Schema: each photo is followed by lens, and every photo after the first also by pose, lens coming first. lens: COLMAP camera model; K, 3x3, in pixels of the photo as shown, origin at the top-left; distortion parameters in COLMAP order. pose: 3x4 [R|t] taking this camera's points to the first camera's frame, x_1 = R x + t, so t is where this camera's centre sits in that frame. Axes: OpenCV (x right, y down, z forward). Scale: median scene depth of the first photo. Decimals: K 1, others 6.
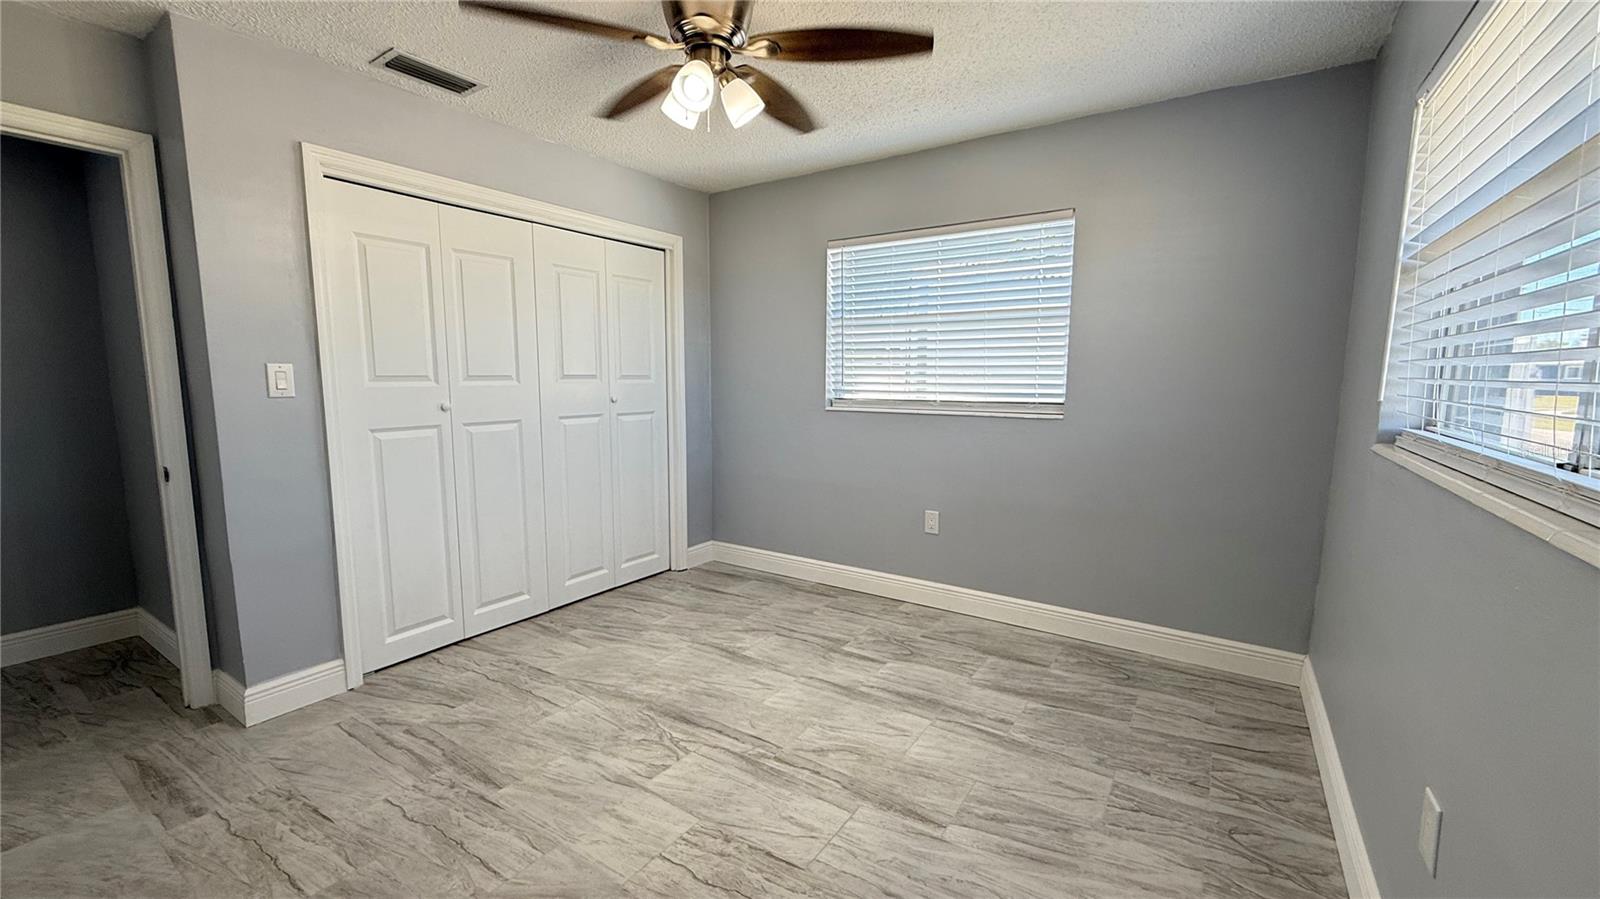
lens RADIAL K [[637.5, 0, 796.0], [0, 637.5, 459.2], [0, 0, 1]] dist [0.000085, -0.000499]
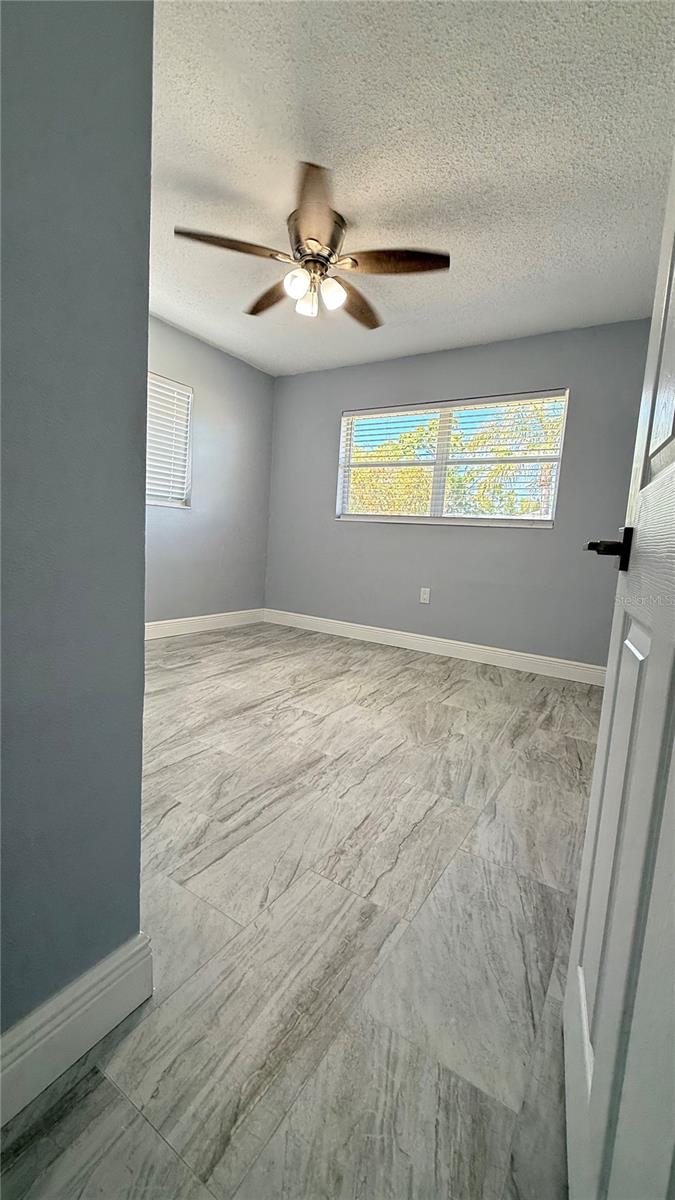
lens RADIAL K [[478.1, 0, 336.4], [0, 478.1, 597.7], [0, 0, 1]] dist [0.000085, -0.000499]
pose [[-0.016407, -0.128540, 0.991569, -1.176117], [0.068124, 0.989254, 0.129367, 0.046238], [-0.997542, 0.069672, -0.007474, 0.793270]]
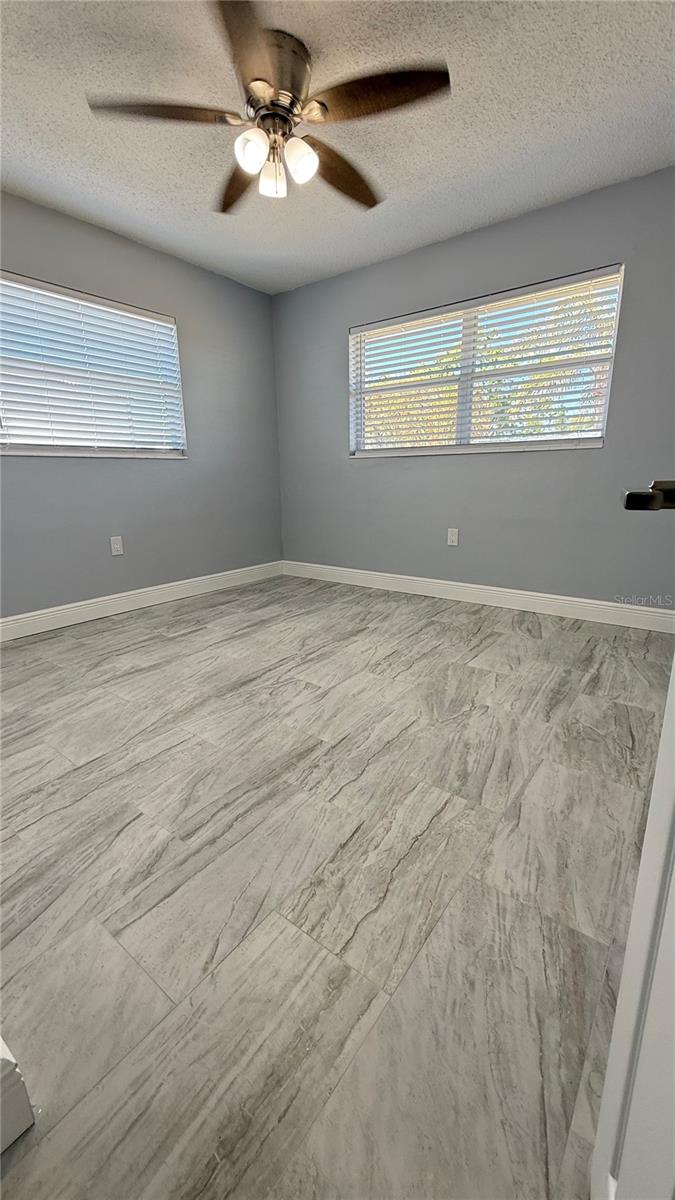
lens RADIAL K [[478.1, 0, 336.4], [0, 478.1, 598.1], [0, 0, 1]] dist [0.000085, -0.000499]
pose [[0.064083, -0.254237, 0.965017, -1.023871], [0.146002, 0.958988, 0.242953, 0.045310], [-0.987207, 0.125325, 0.098574, 0.704999]]
